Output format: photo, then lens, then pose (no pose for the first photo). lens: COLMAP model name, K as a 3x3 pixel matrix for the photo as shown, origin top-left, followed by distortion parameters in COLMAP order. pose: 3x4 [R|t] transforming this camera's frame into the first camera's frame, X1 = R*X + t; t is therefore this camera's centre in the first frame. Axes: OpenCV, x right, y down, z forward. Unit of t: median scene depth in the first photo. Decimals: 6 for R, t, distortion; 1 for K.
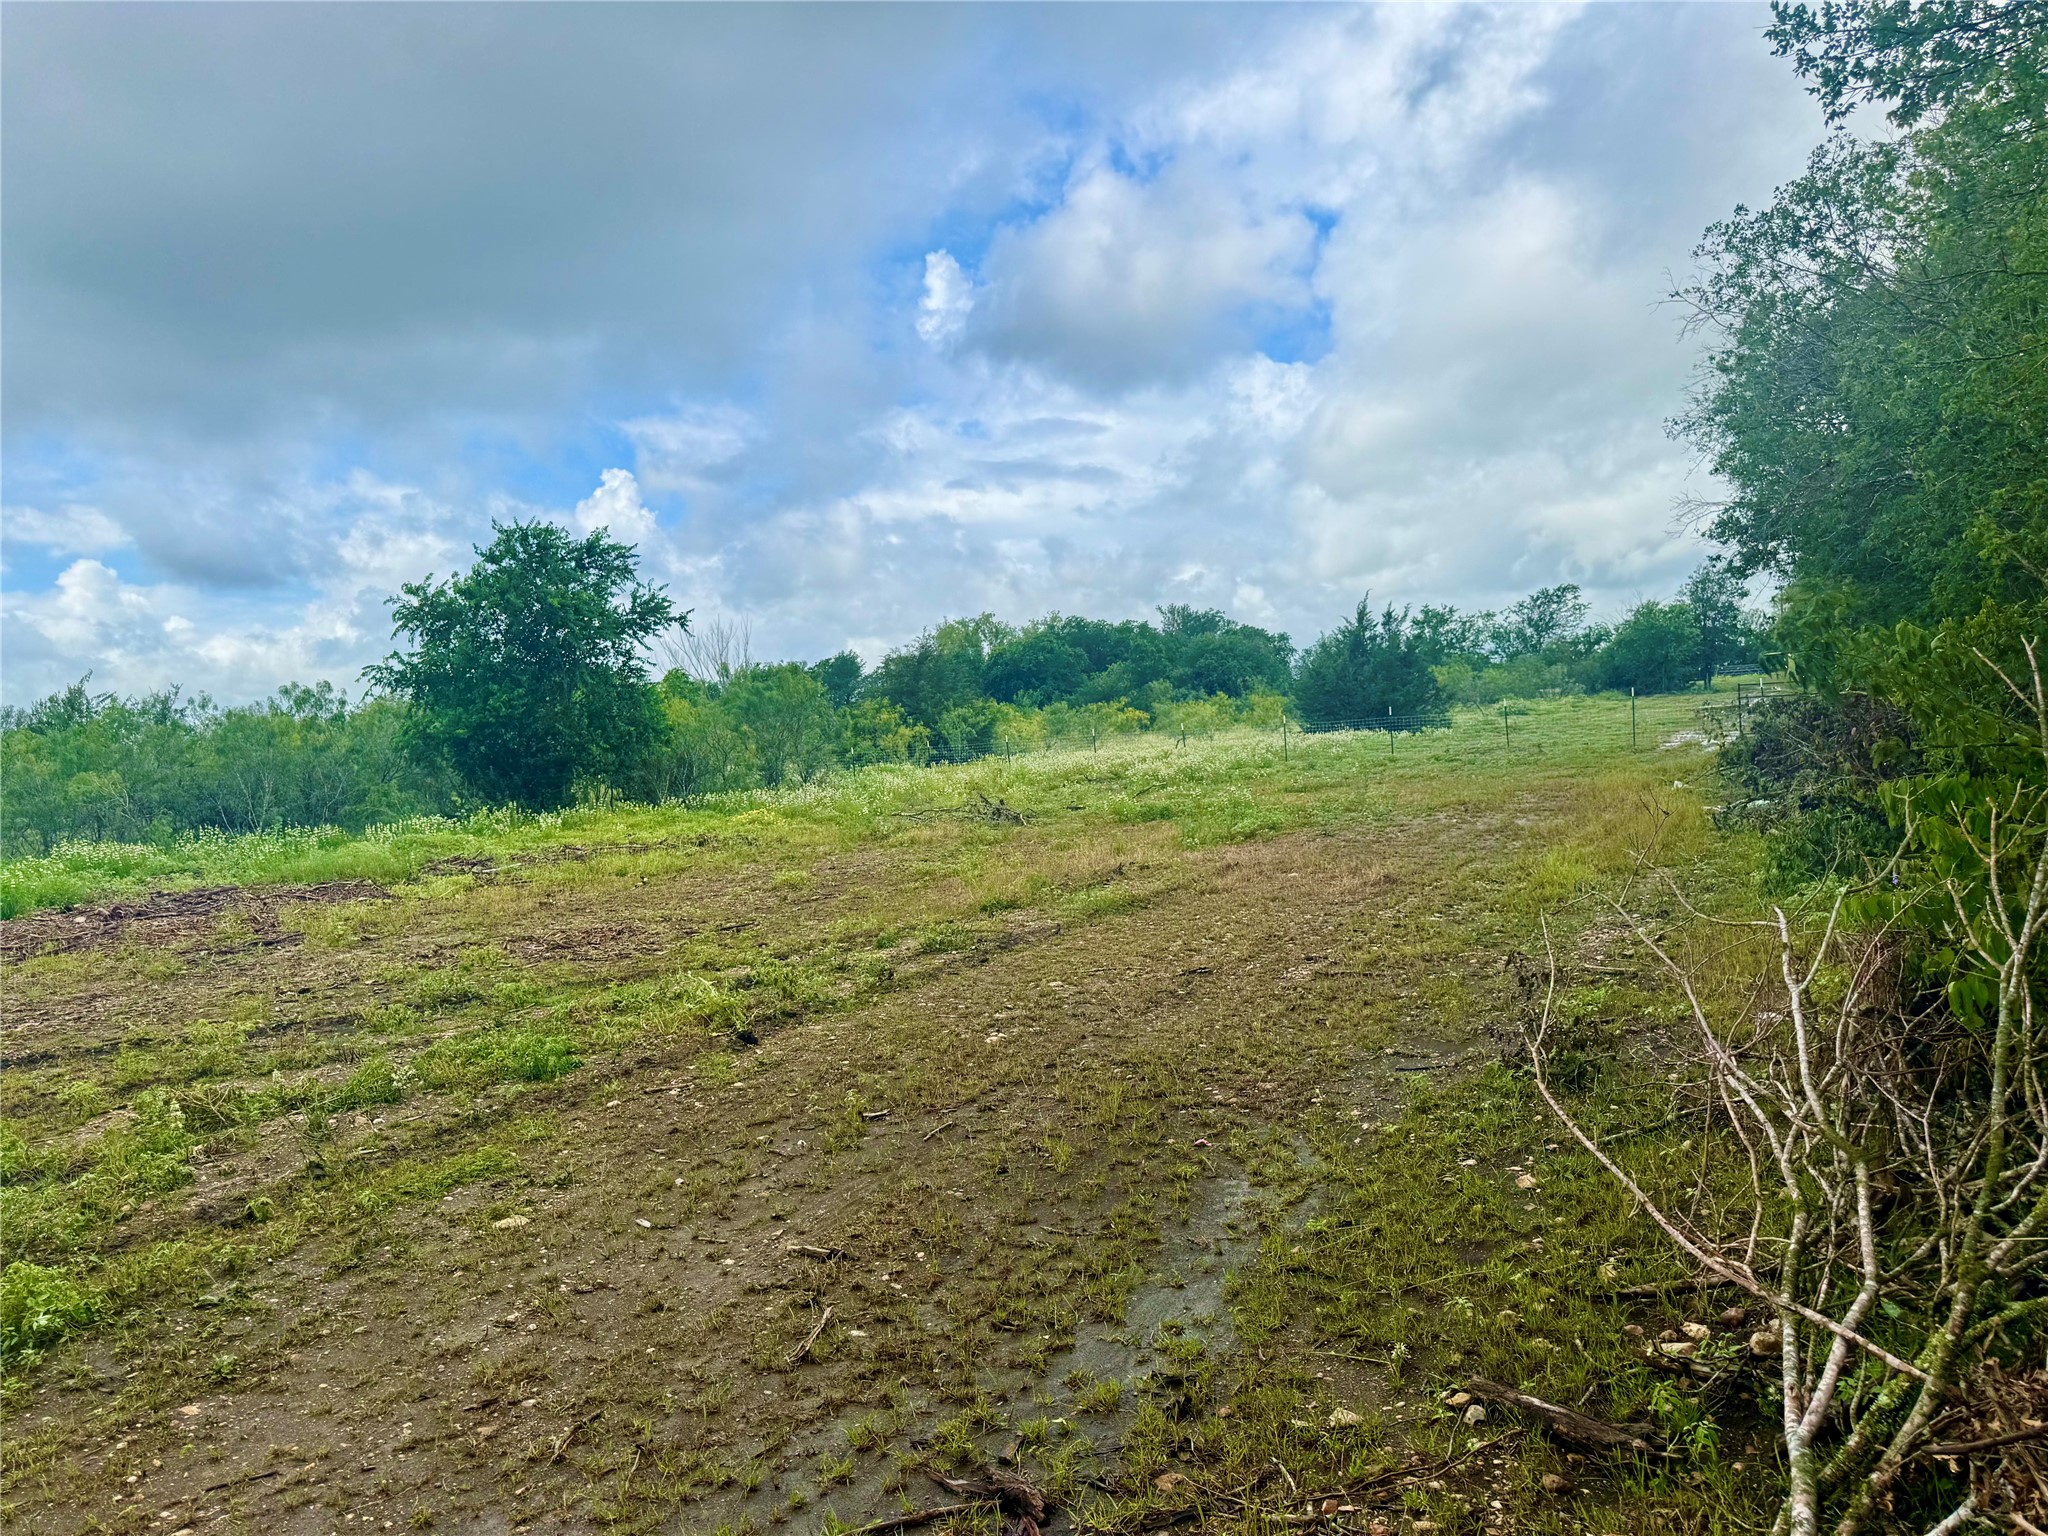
lens RADIAL K [[1456.6, 0, 979.1], [0, 1456.6, 769.2], [0, 0, 1]] dist [0.008145, 0.005200]
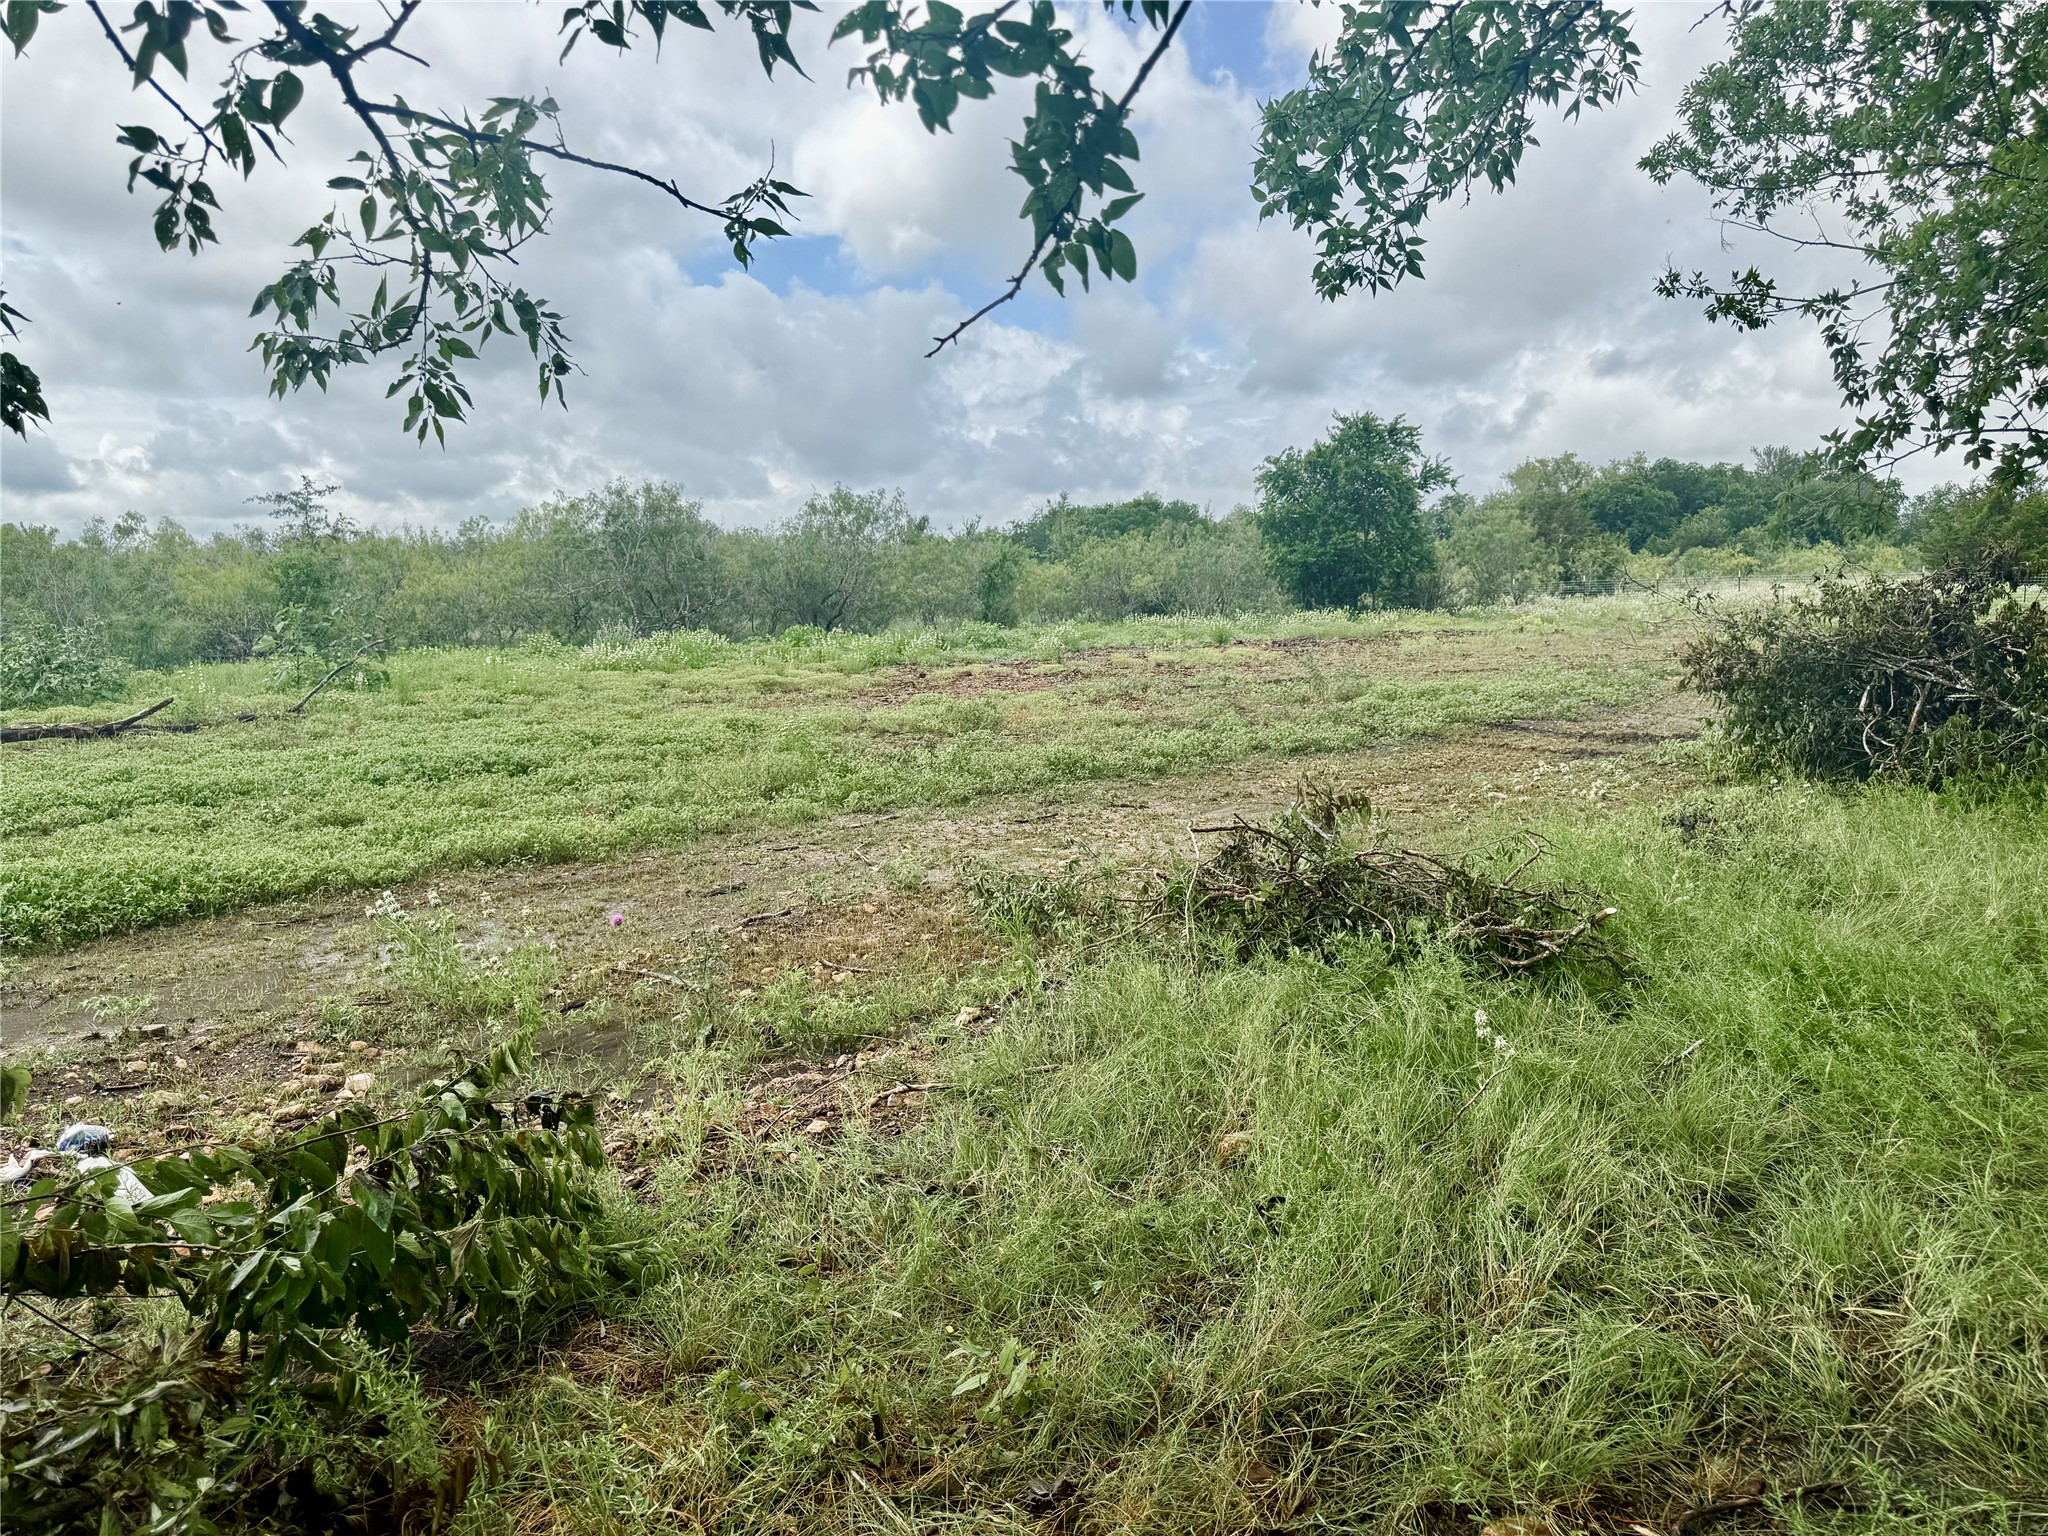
lens RADIAL K [[1471.8, 0, 1024.0], [0, 1471.8, 768.0], [0, 0, 1]] dist [0.141503, -0.215241]
pose [[0.955292, 0.077828, -0.285237, -0.050179], [-0.045884, 0.992069, 0.117021, 0.006128], [0.292082, -0.098702, 0.951287, -0.151751]]
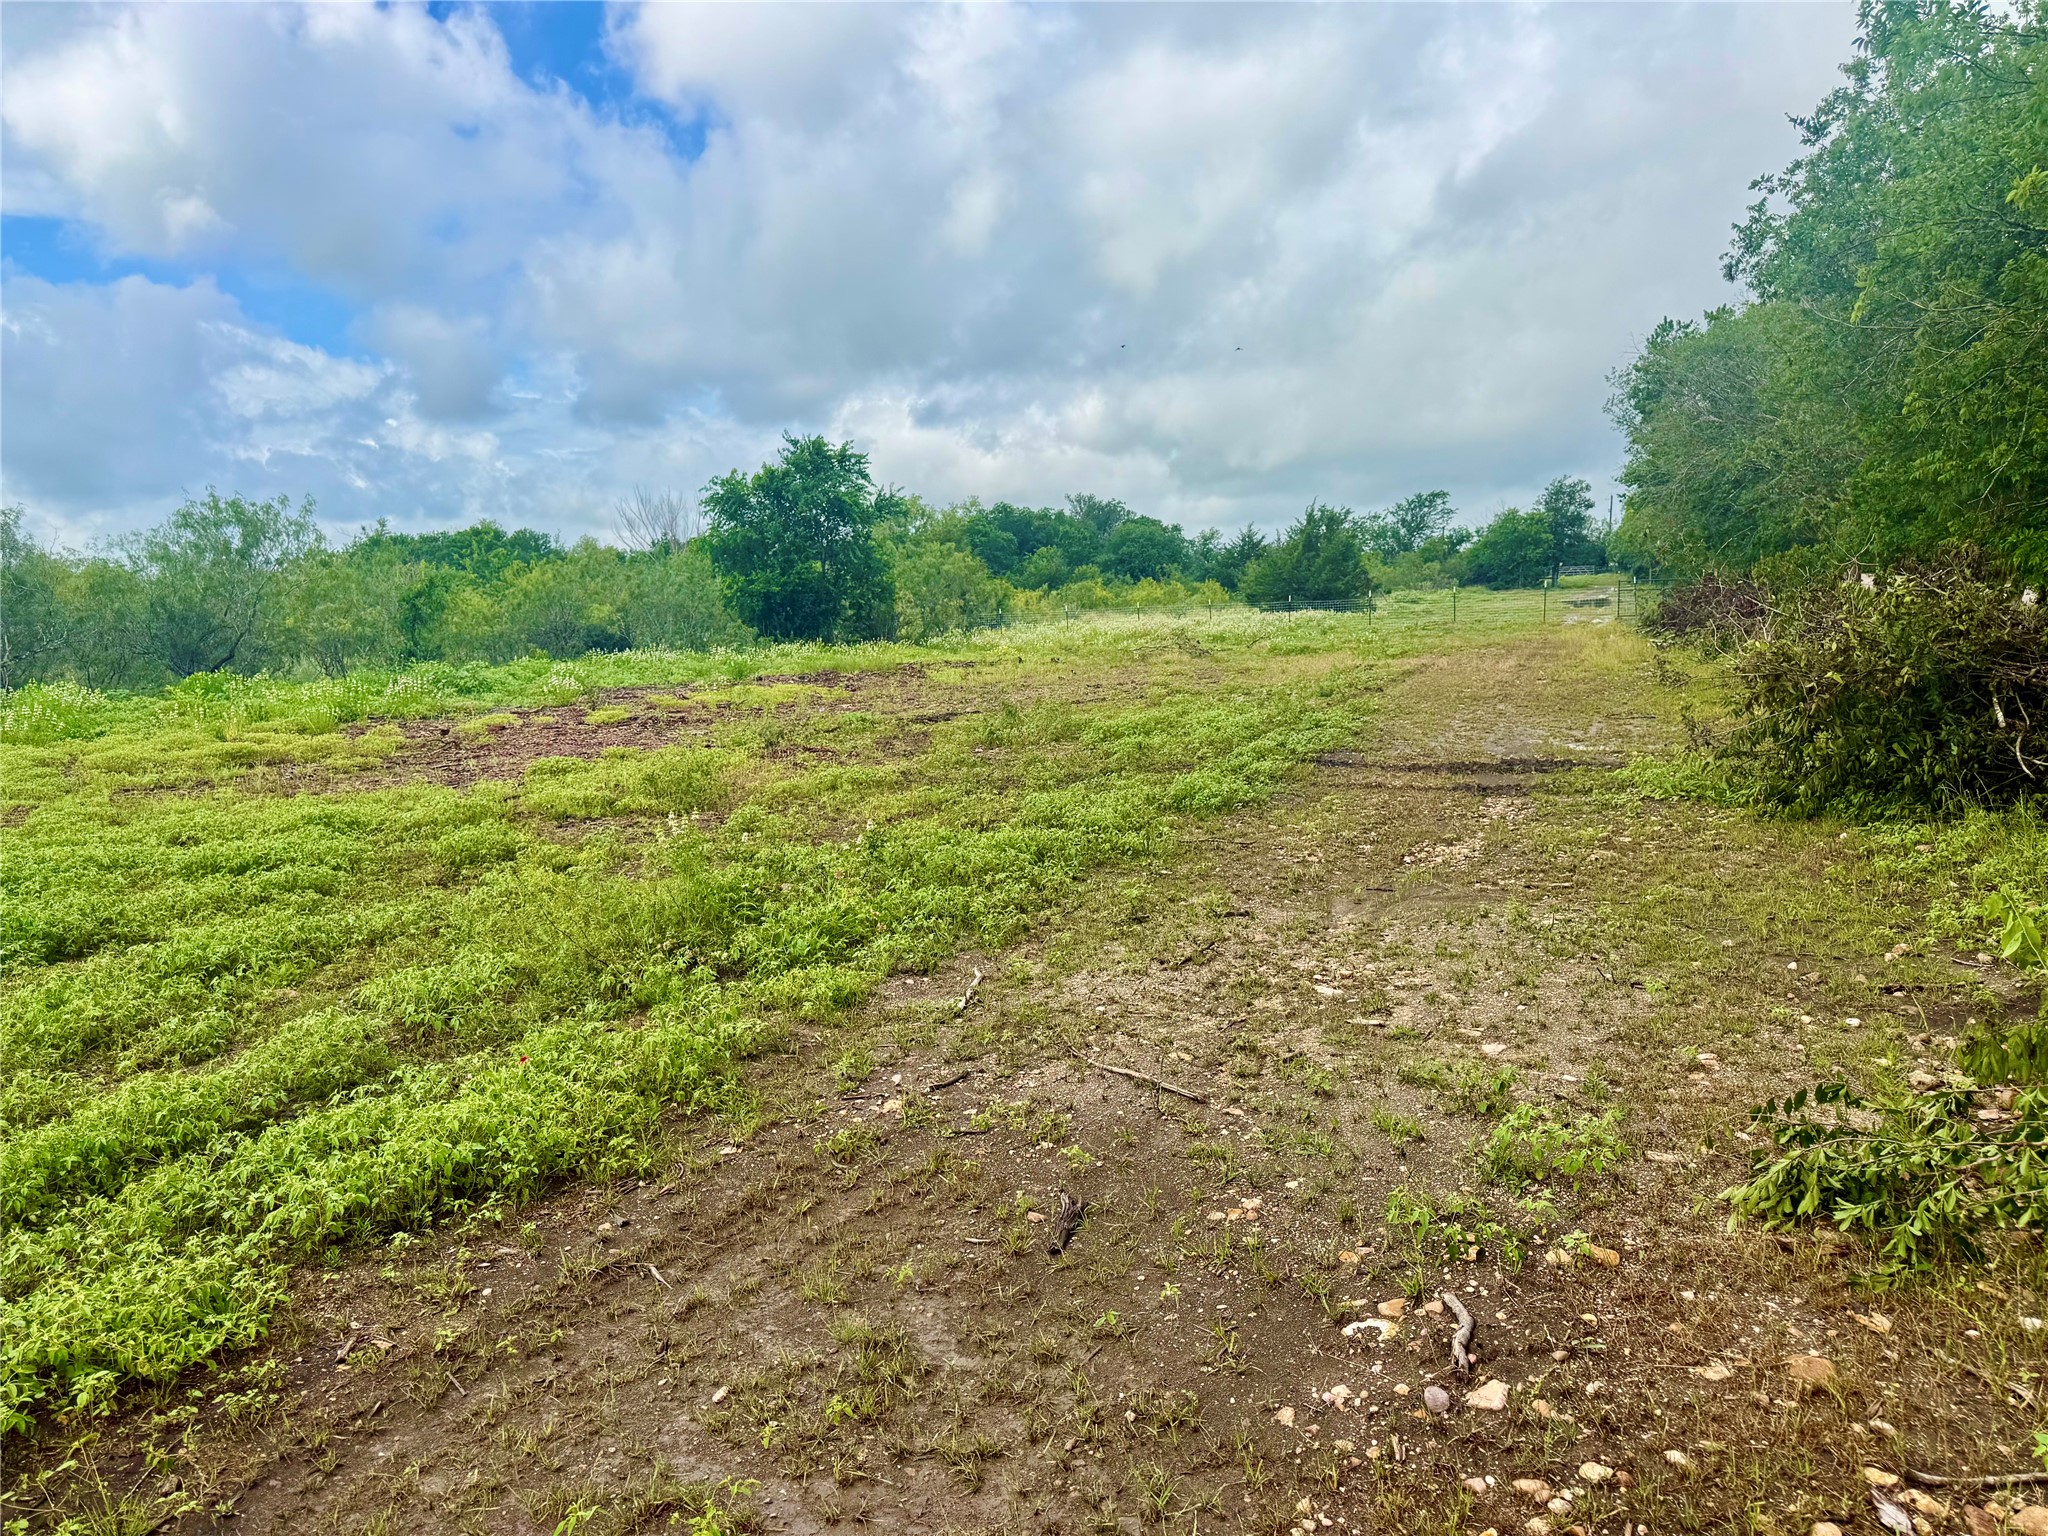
lens RADIAL K [[1471.8, 0, 1024.0], [0, 1471.8, 768.0], [0, 0, 1]] dist [0.141503, -0.215241]
pose [[0.988986, 0.013980, 0.147347, -0.088288], [-0.025564, 0.996702, 0.077019, 0.008164], [-0.145784, -0.079937, 0.986082, -0.122390]]
